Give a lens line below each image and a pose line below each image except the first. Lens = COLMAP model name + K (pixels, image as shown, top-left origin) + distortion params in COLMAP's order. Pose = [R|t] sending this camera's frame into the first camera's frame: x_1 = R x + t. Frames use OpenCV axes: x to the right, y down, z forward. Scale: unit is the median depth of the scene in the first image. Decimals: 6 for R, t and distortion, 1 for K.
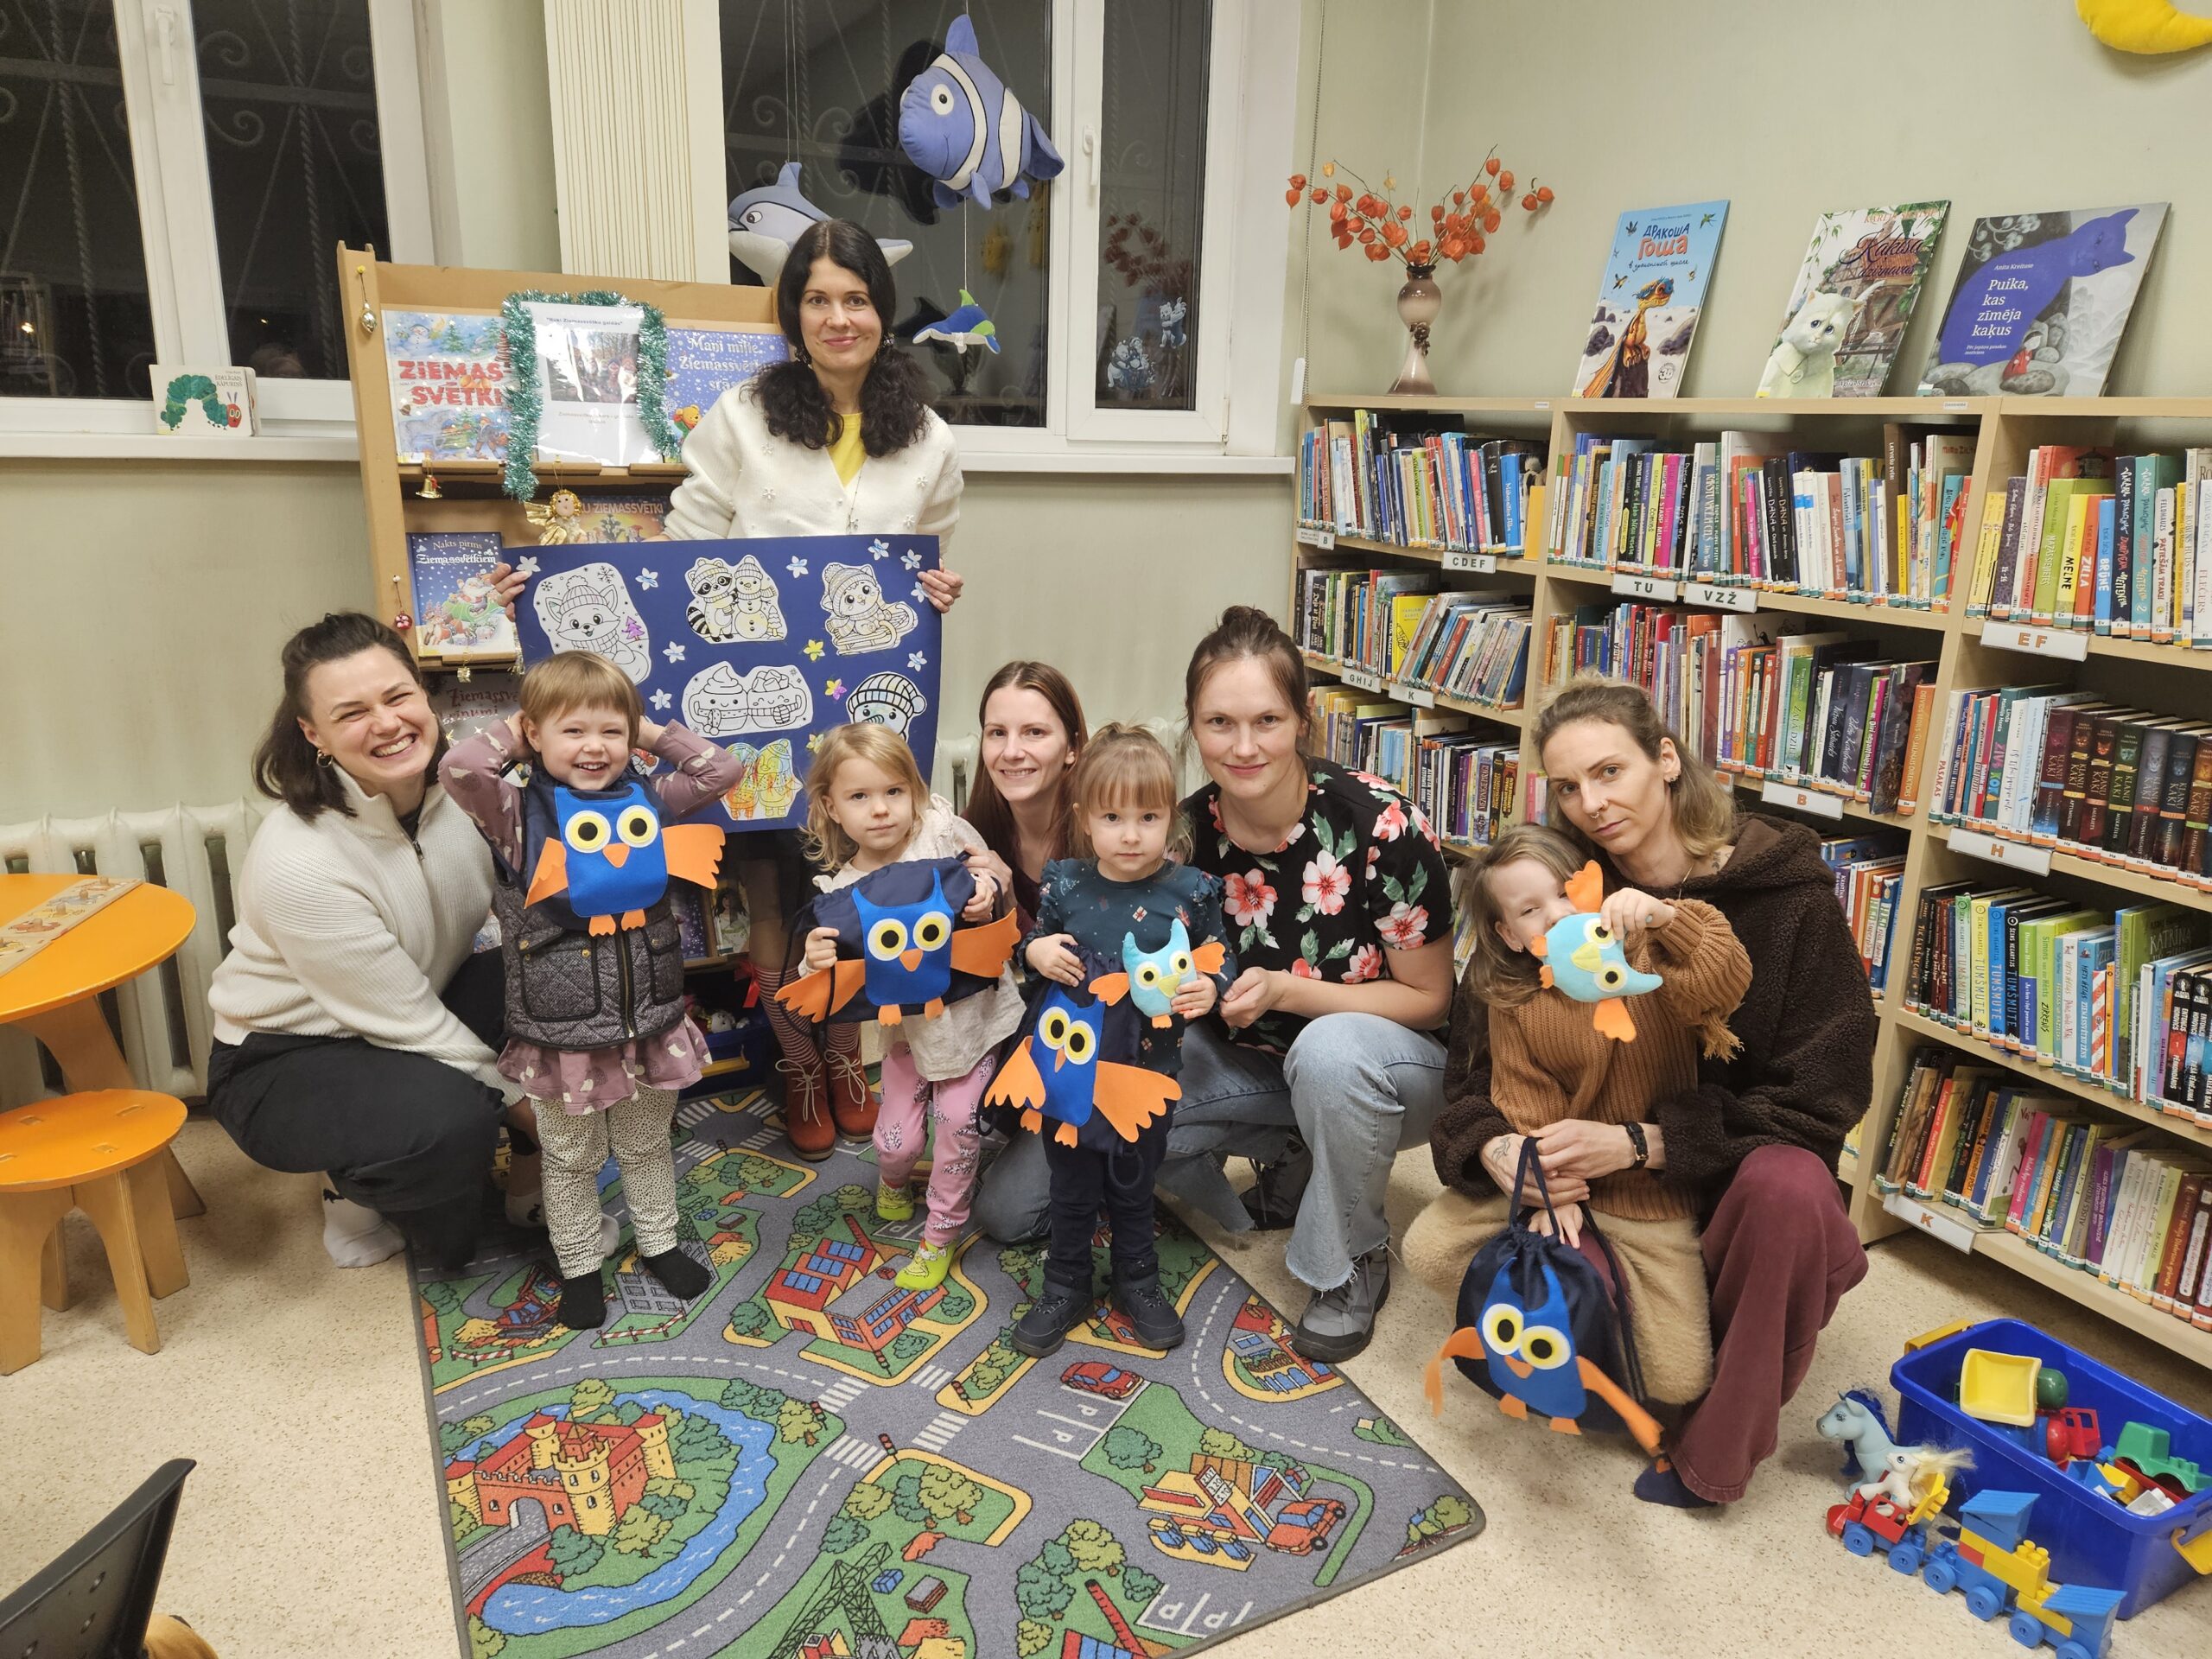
lens RADIAL K [[1492.9, 0, 1102.9], [0, 1492.9, 817.6], [0, 0, 1]] dist [0.085572, -0.086168]
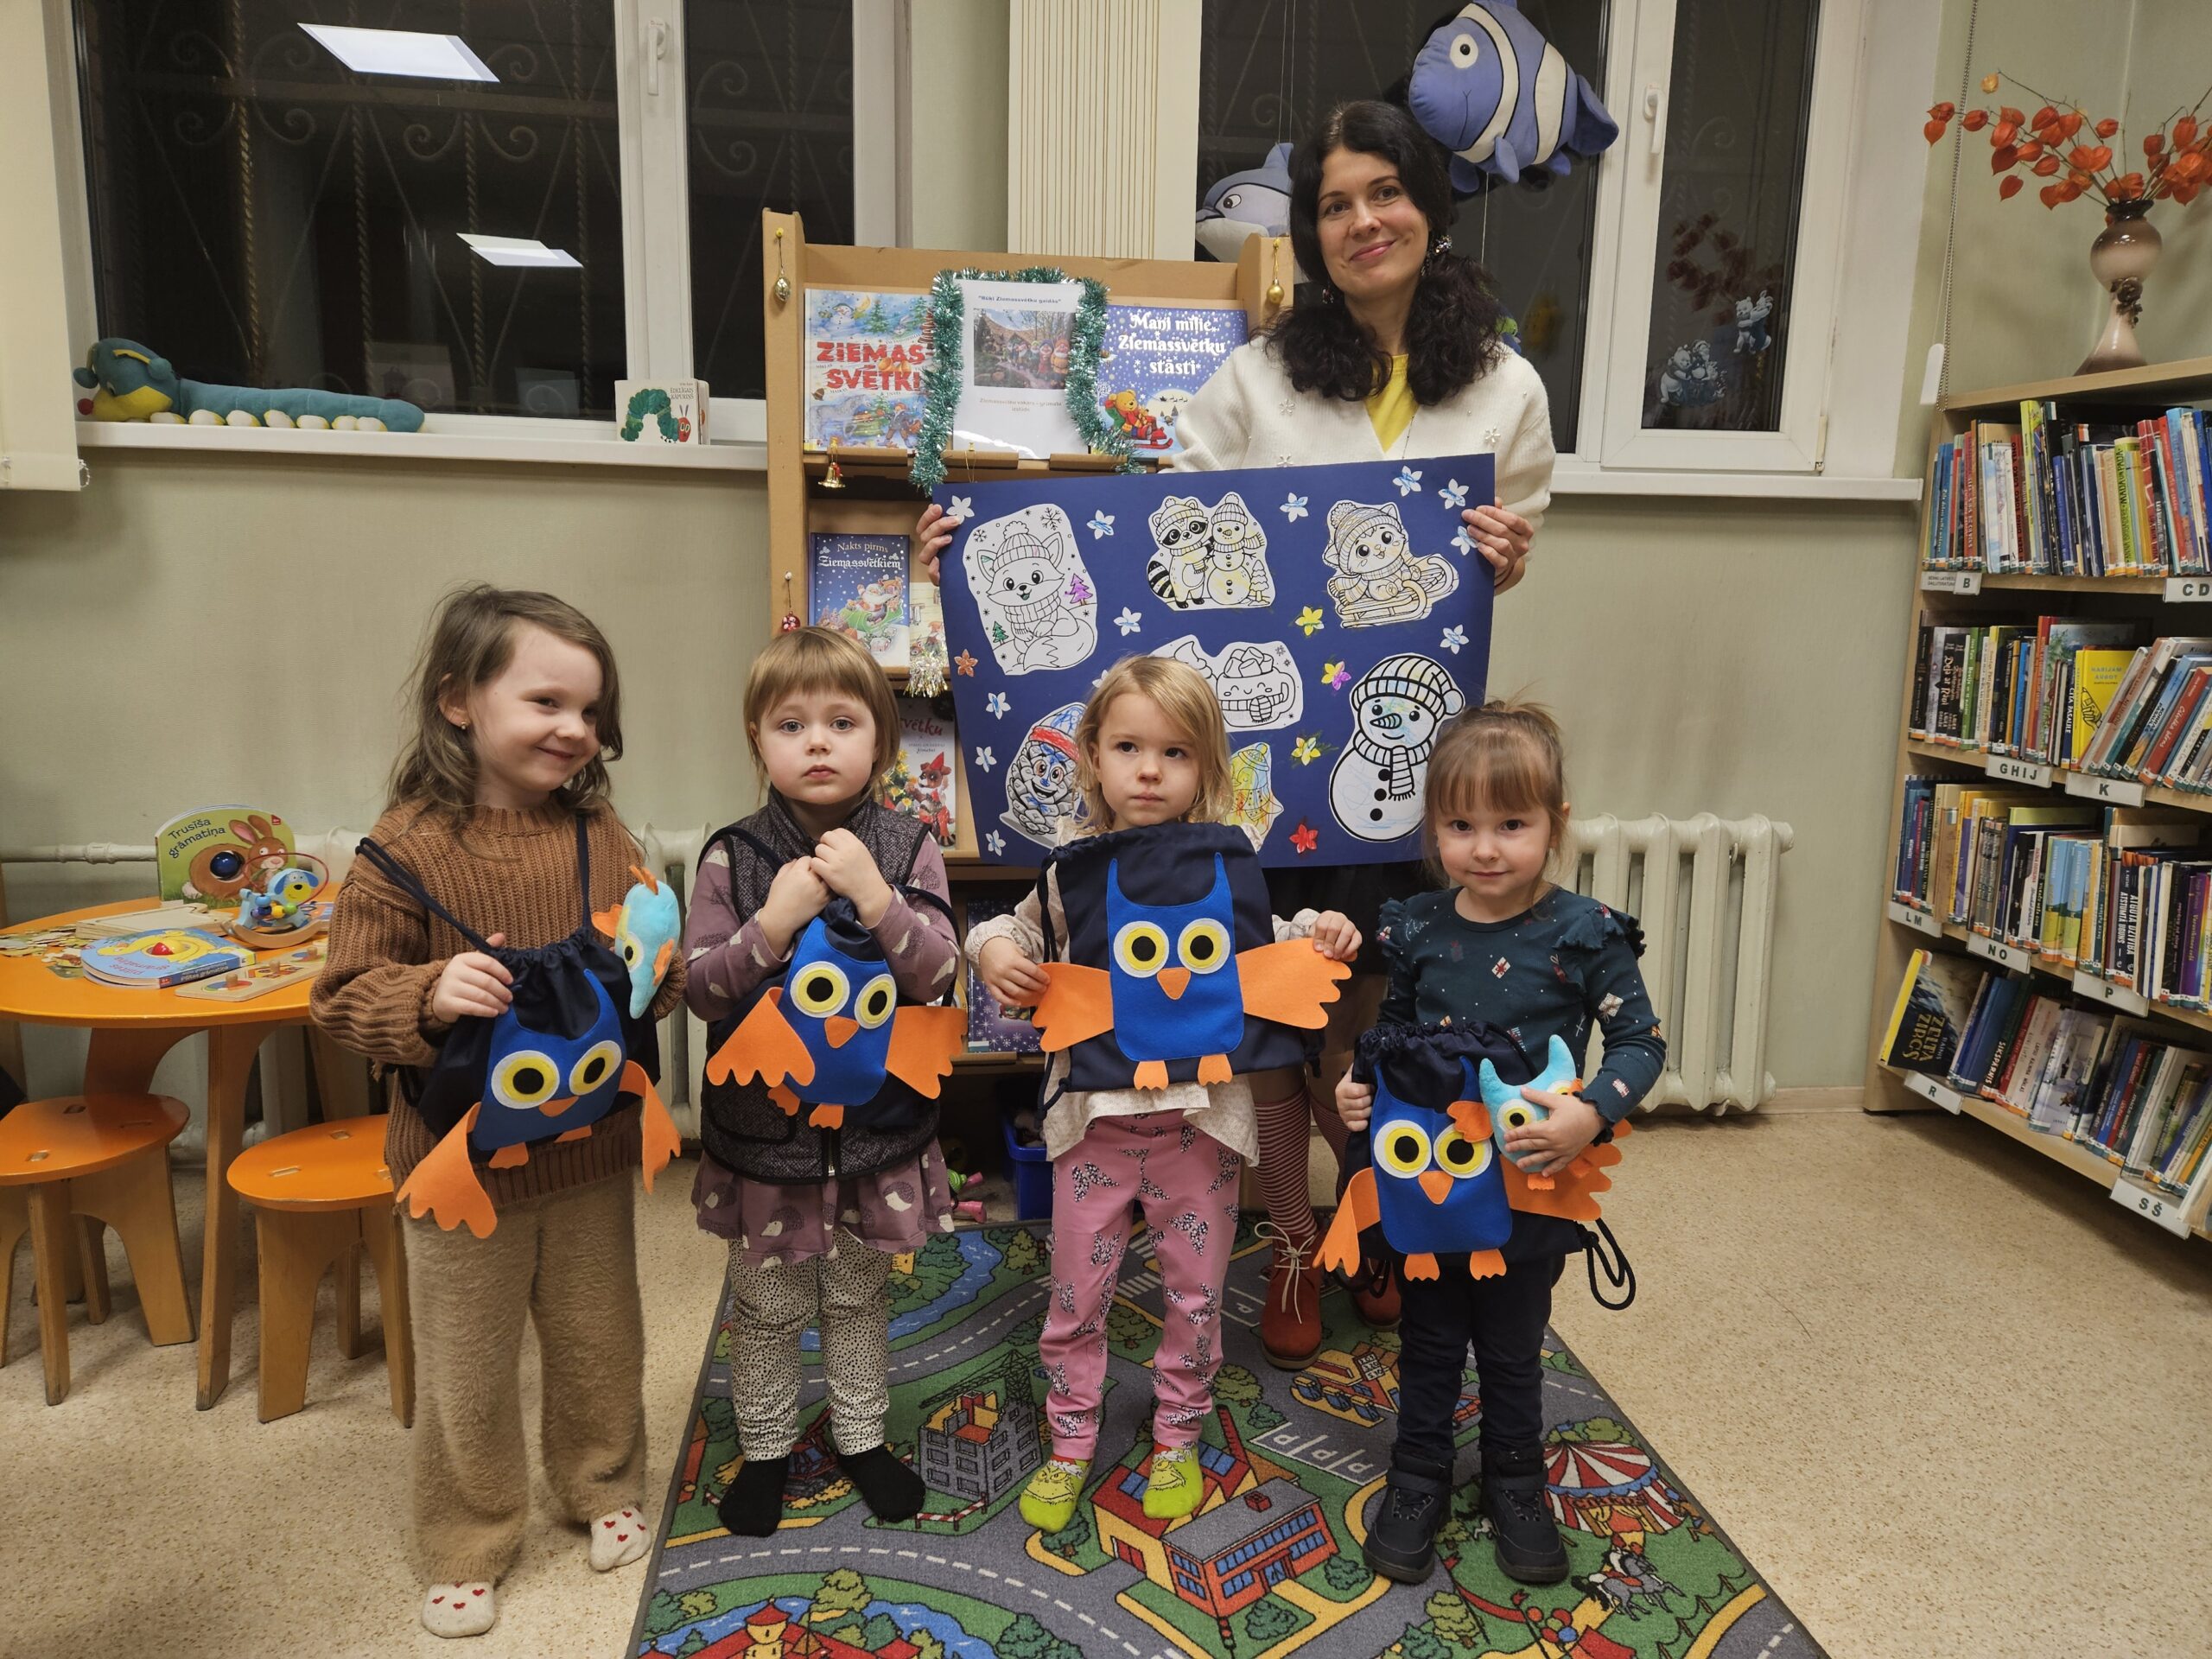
lens RADIAL K [[1492.9, 0, 1102.9], [0, 1492.9, 817.6], [0, 0, 1]] dist [0.085572, -0.086168]
pose [[0.937960, 0.048678, -0.343309, 0.014463], [-0.085851, 0.991872, -0.093915, 0.039459], [0.335947, 0.117562, 0.934515, 0.194764]]
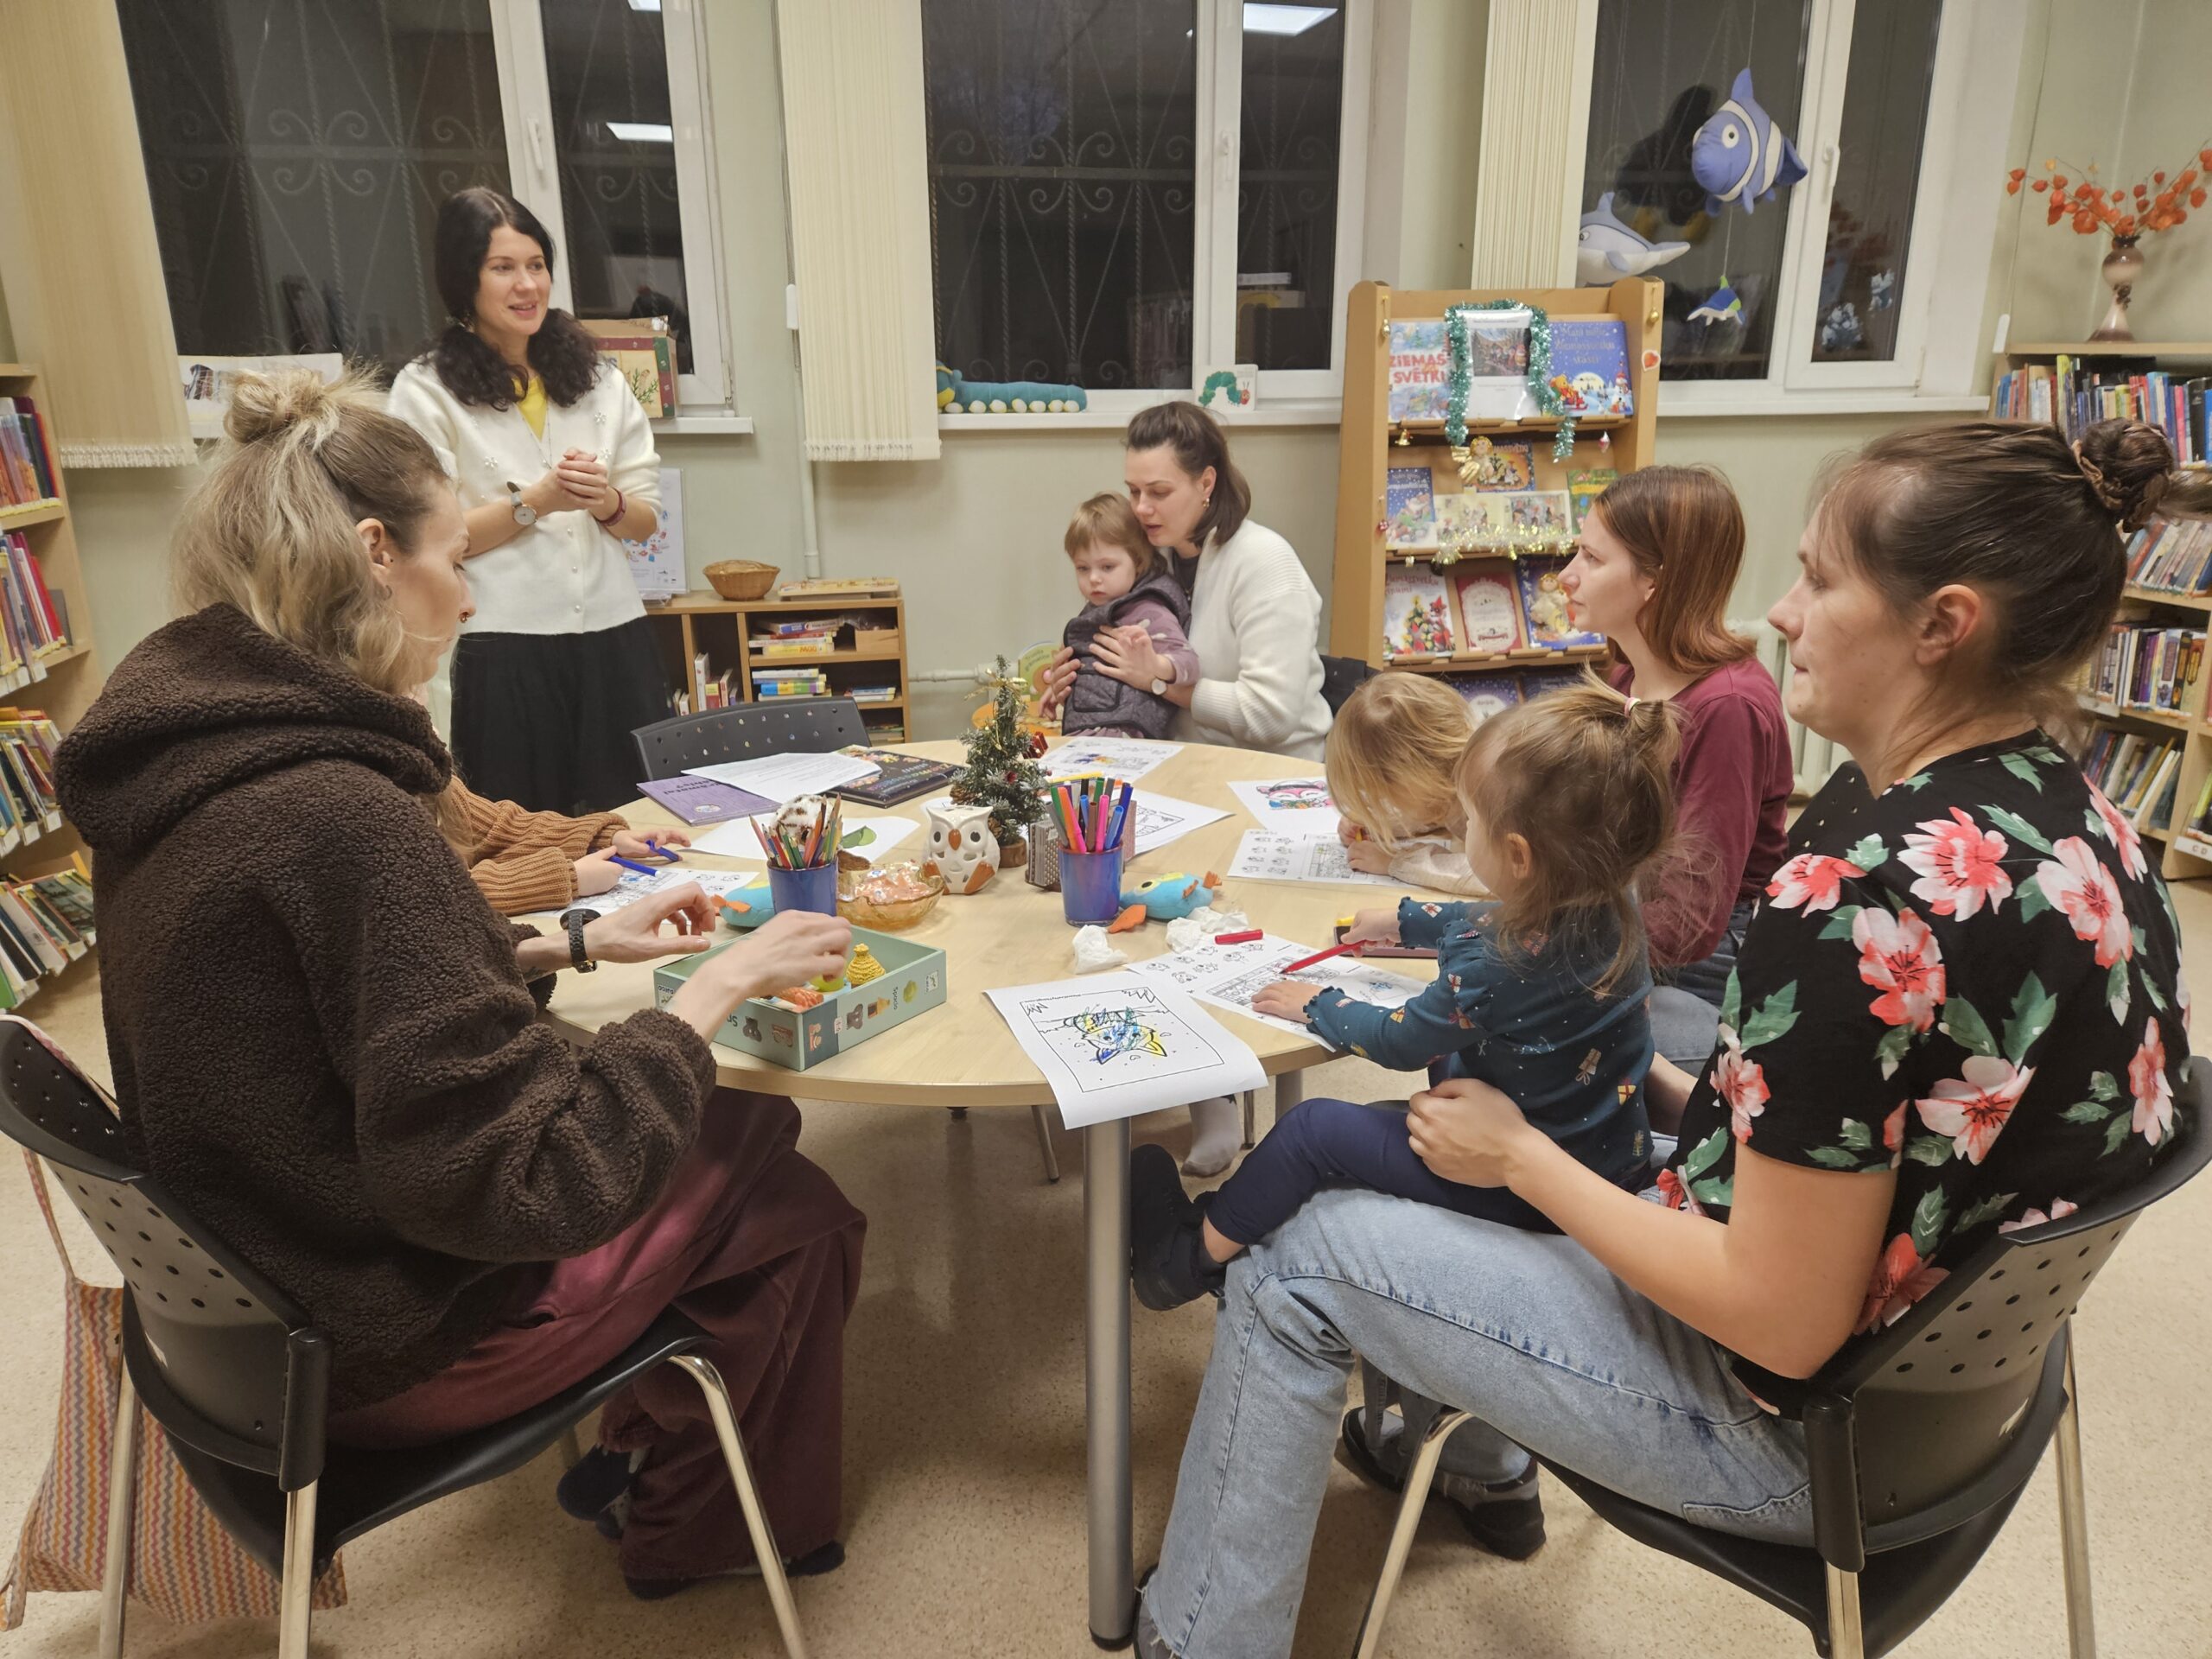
lens RADIAL K [[1492.9, 0, 1102.9], [0, 1492.9, 817.6], [0, 0, 1]] dist [0.085572, -0.086168]
pose [[0.959649, 0.047352, -0.277186, -0.228840], [-0.041165, 0.998757, 0.028100, 0.106914], [0.278173, -0.015556, 0.960405, -0.435481]]
